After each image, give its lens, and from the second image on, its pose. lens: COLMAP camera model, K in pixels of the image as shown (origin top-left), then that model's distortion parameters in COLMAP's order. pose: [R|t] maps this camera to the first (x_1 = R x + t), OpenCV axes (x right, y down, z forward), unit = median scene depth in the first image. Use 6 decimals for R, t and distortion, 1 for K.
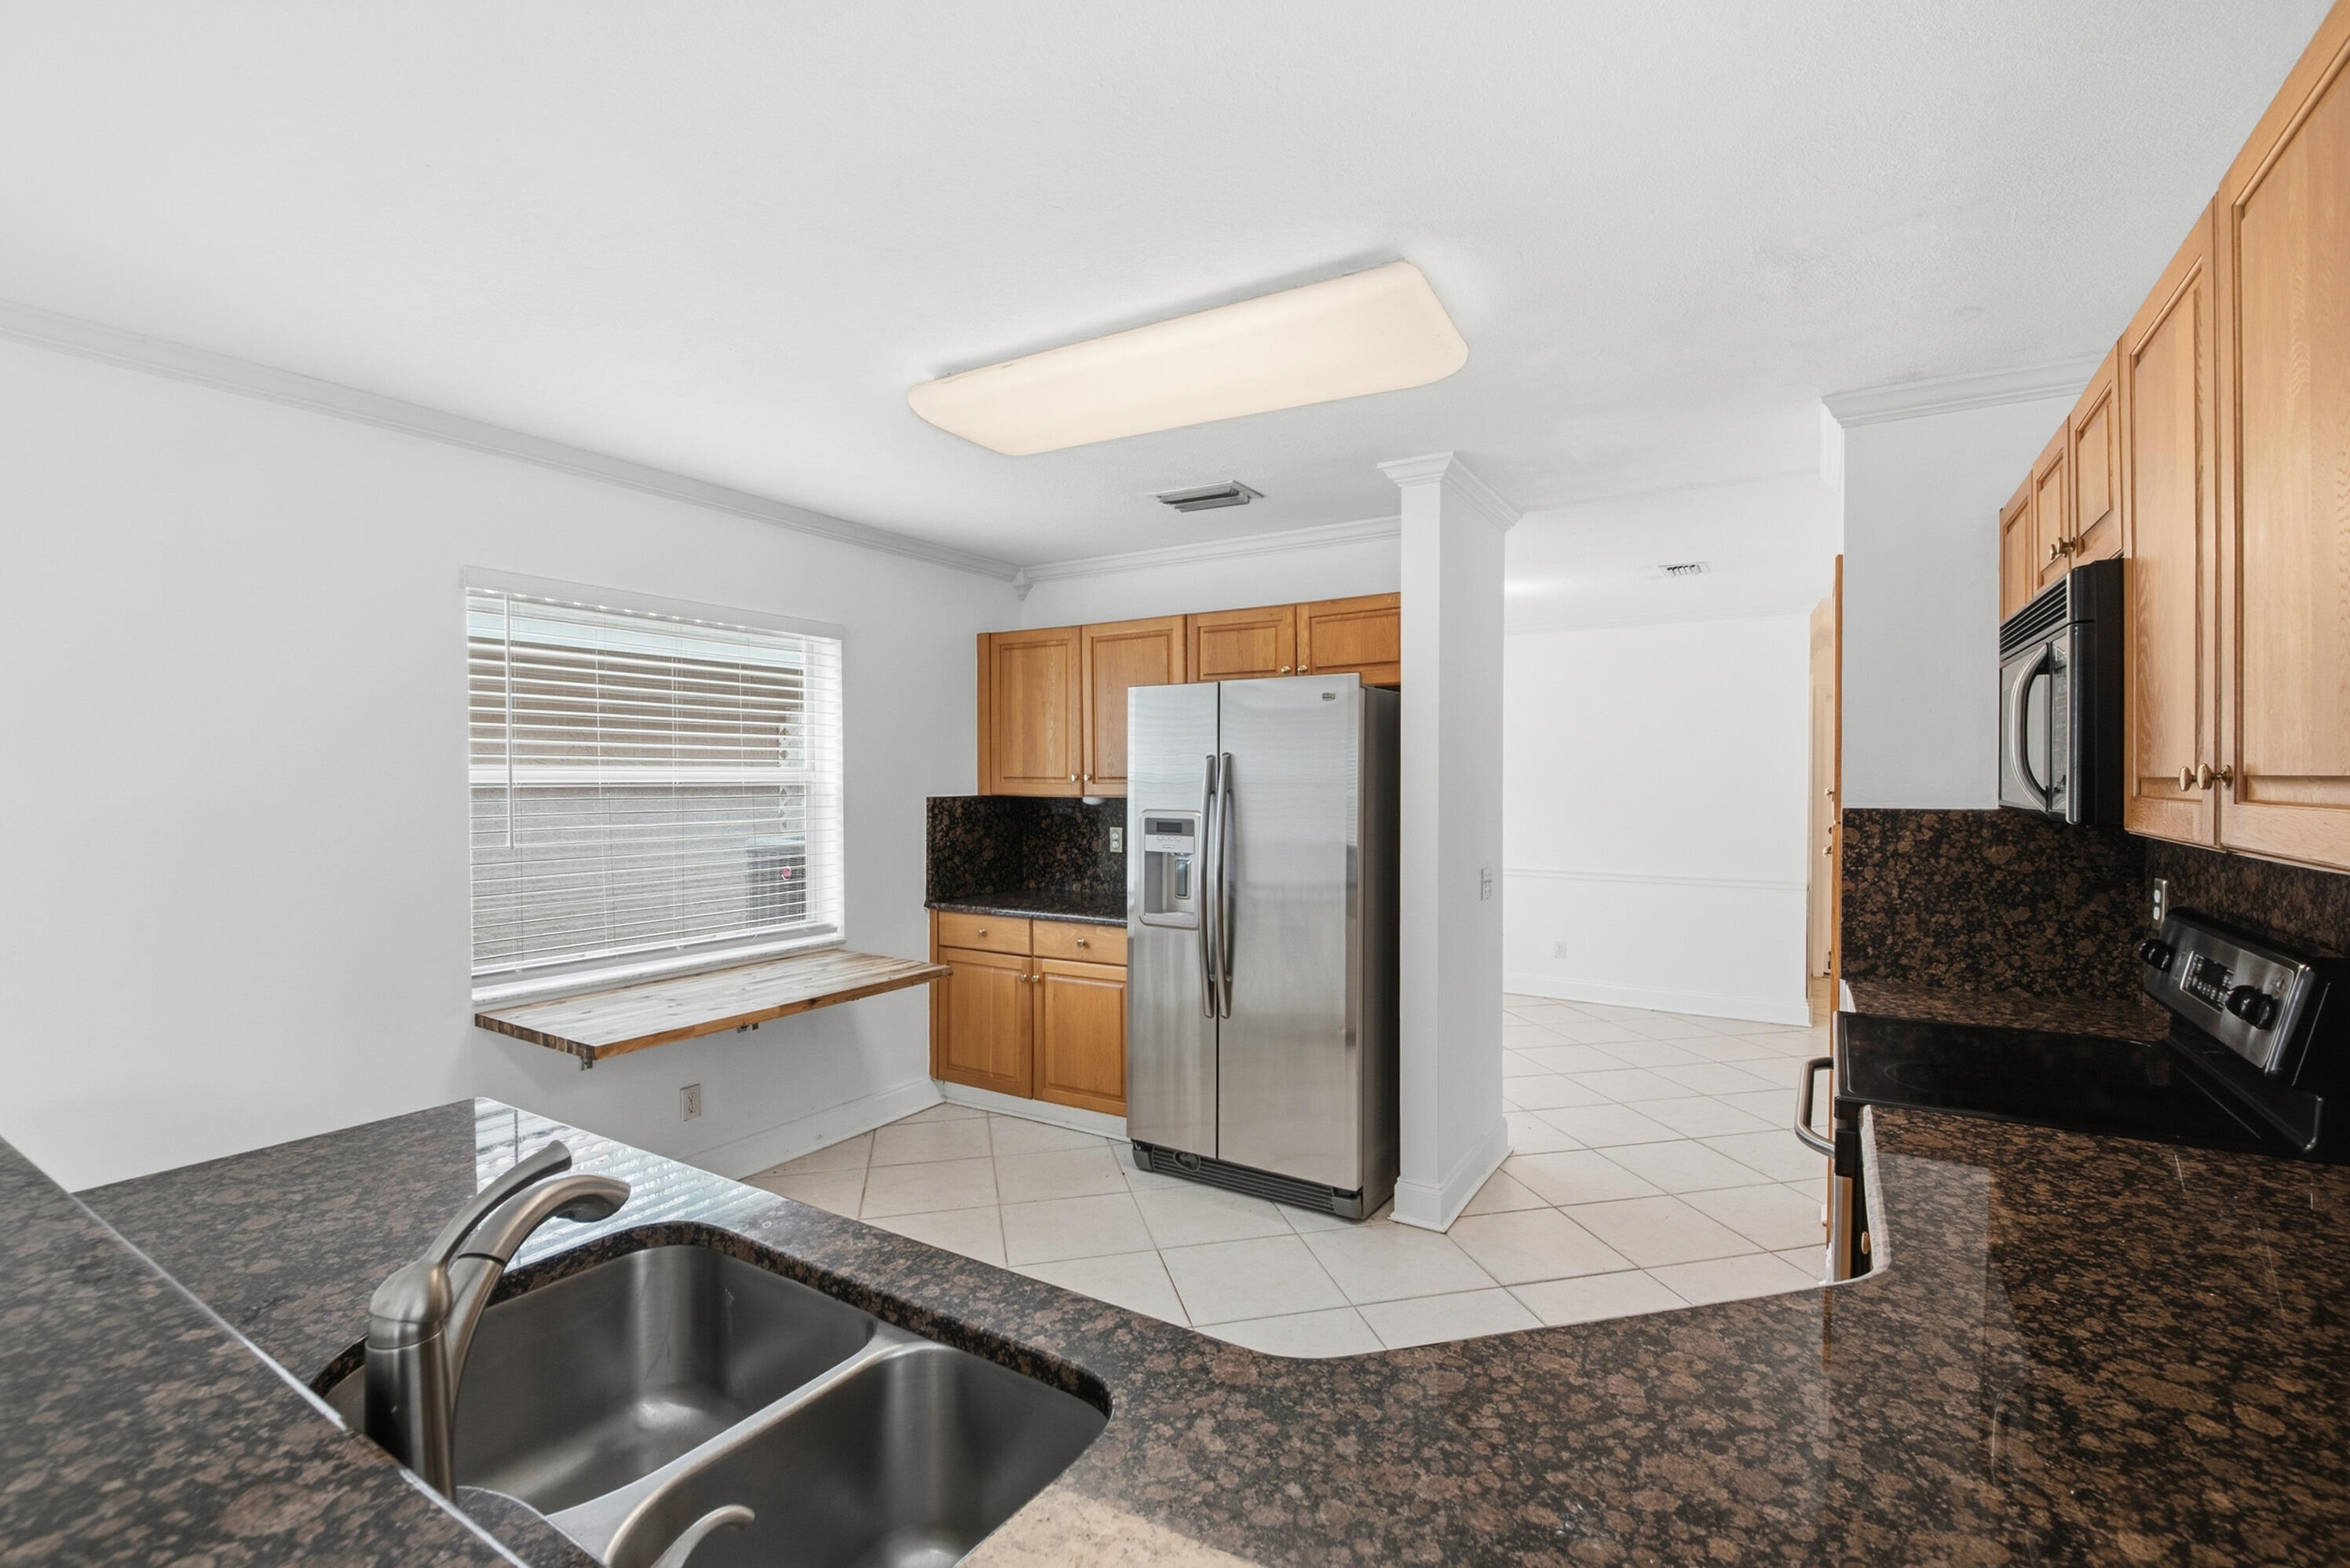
lens RADIAL K [[1018.1, 0, 1188.3], [0, 1018.1, 785.6], [0, 0, 1]] dist [-0.000389, -0.000330]
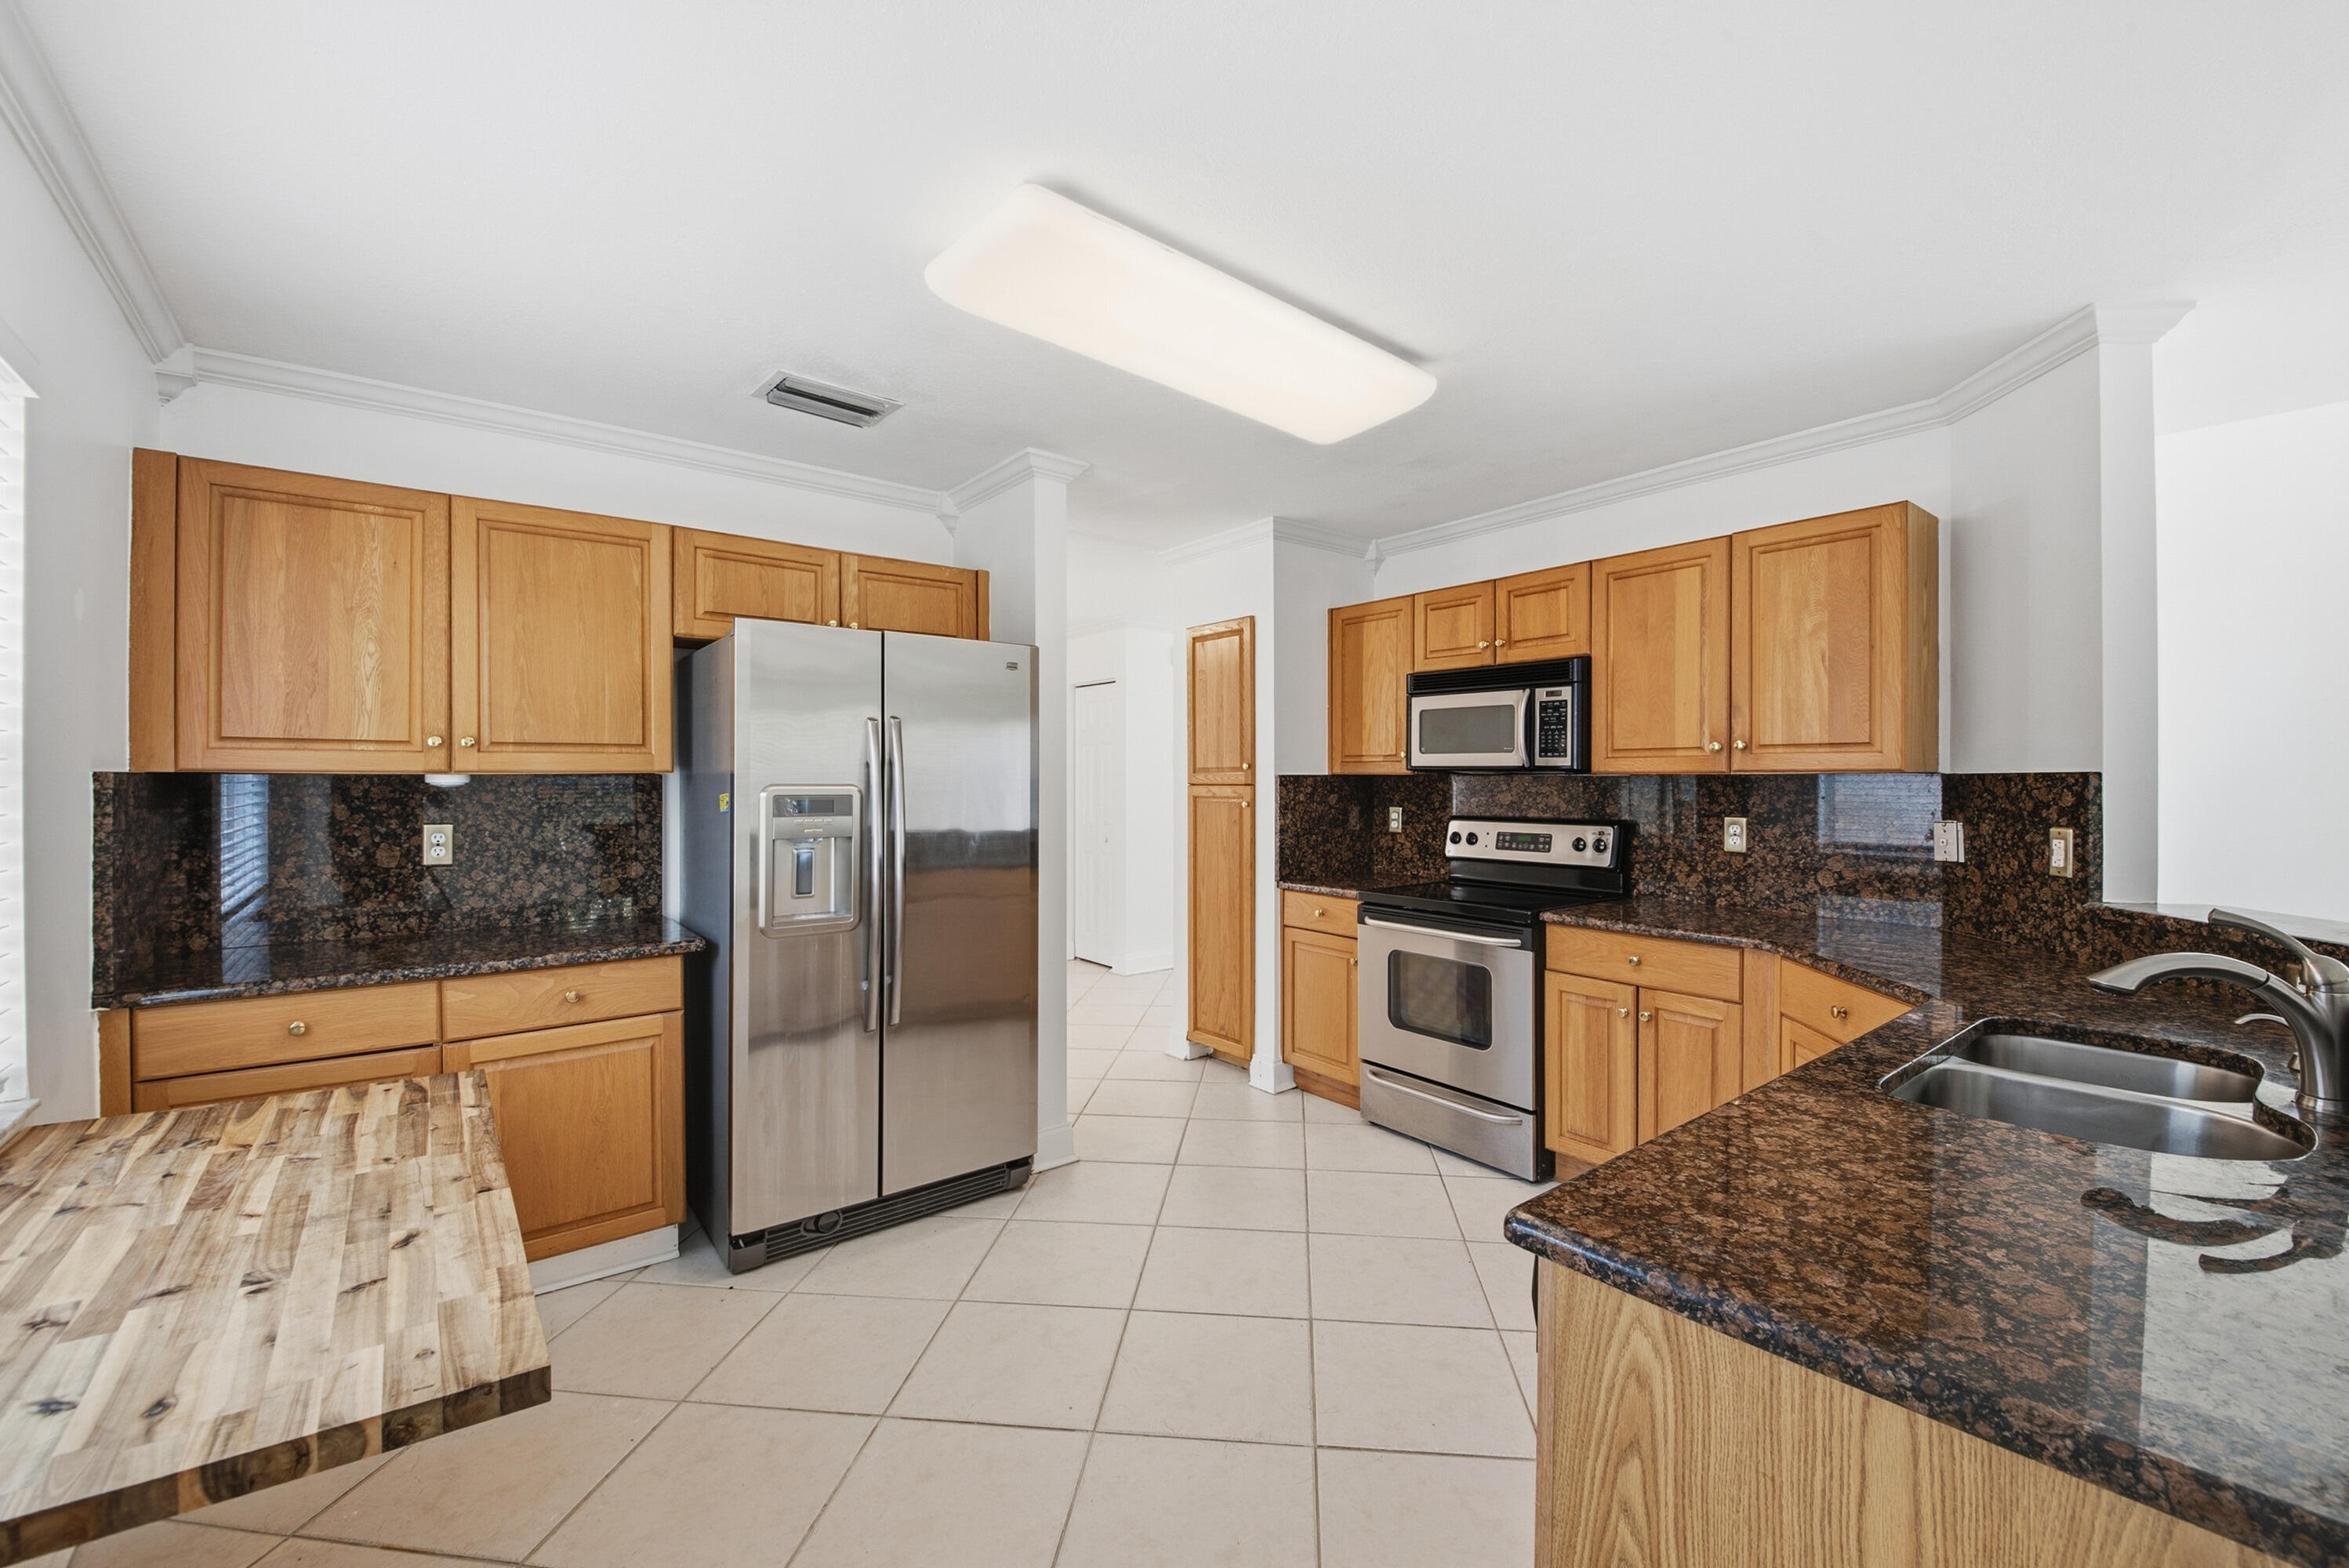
lens RADIAL K [[963.6, 0, 1185.6], [0, 963.6, 781.5], [0, 0, 1]] dist [0.002937, 0.000121]
pose [[0.320775, -0.001709, 0.947154, -0.616734], [0.008605, 0.999962, -0.001110, 0.024641], [-0.947116, 0.008507, 0.320777, 0.478245]]
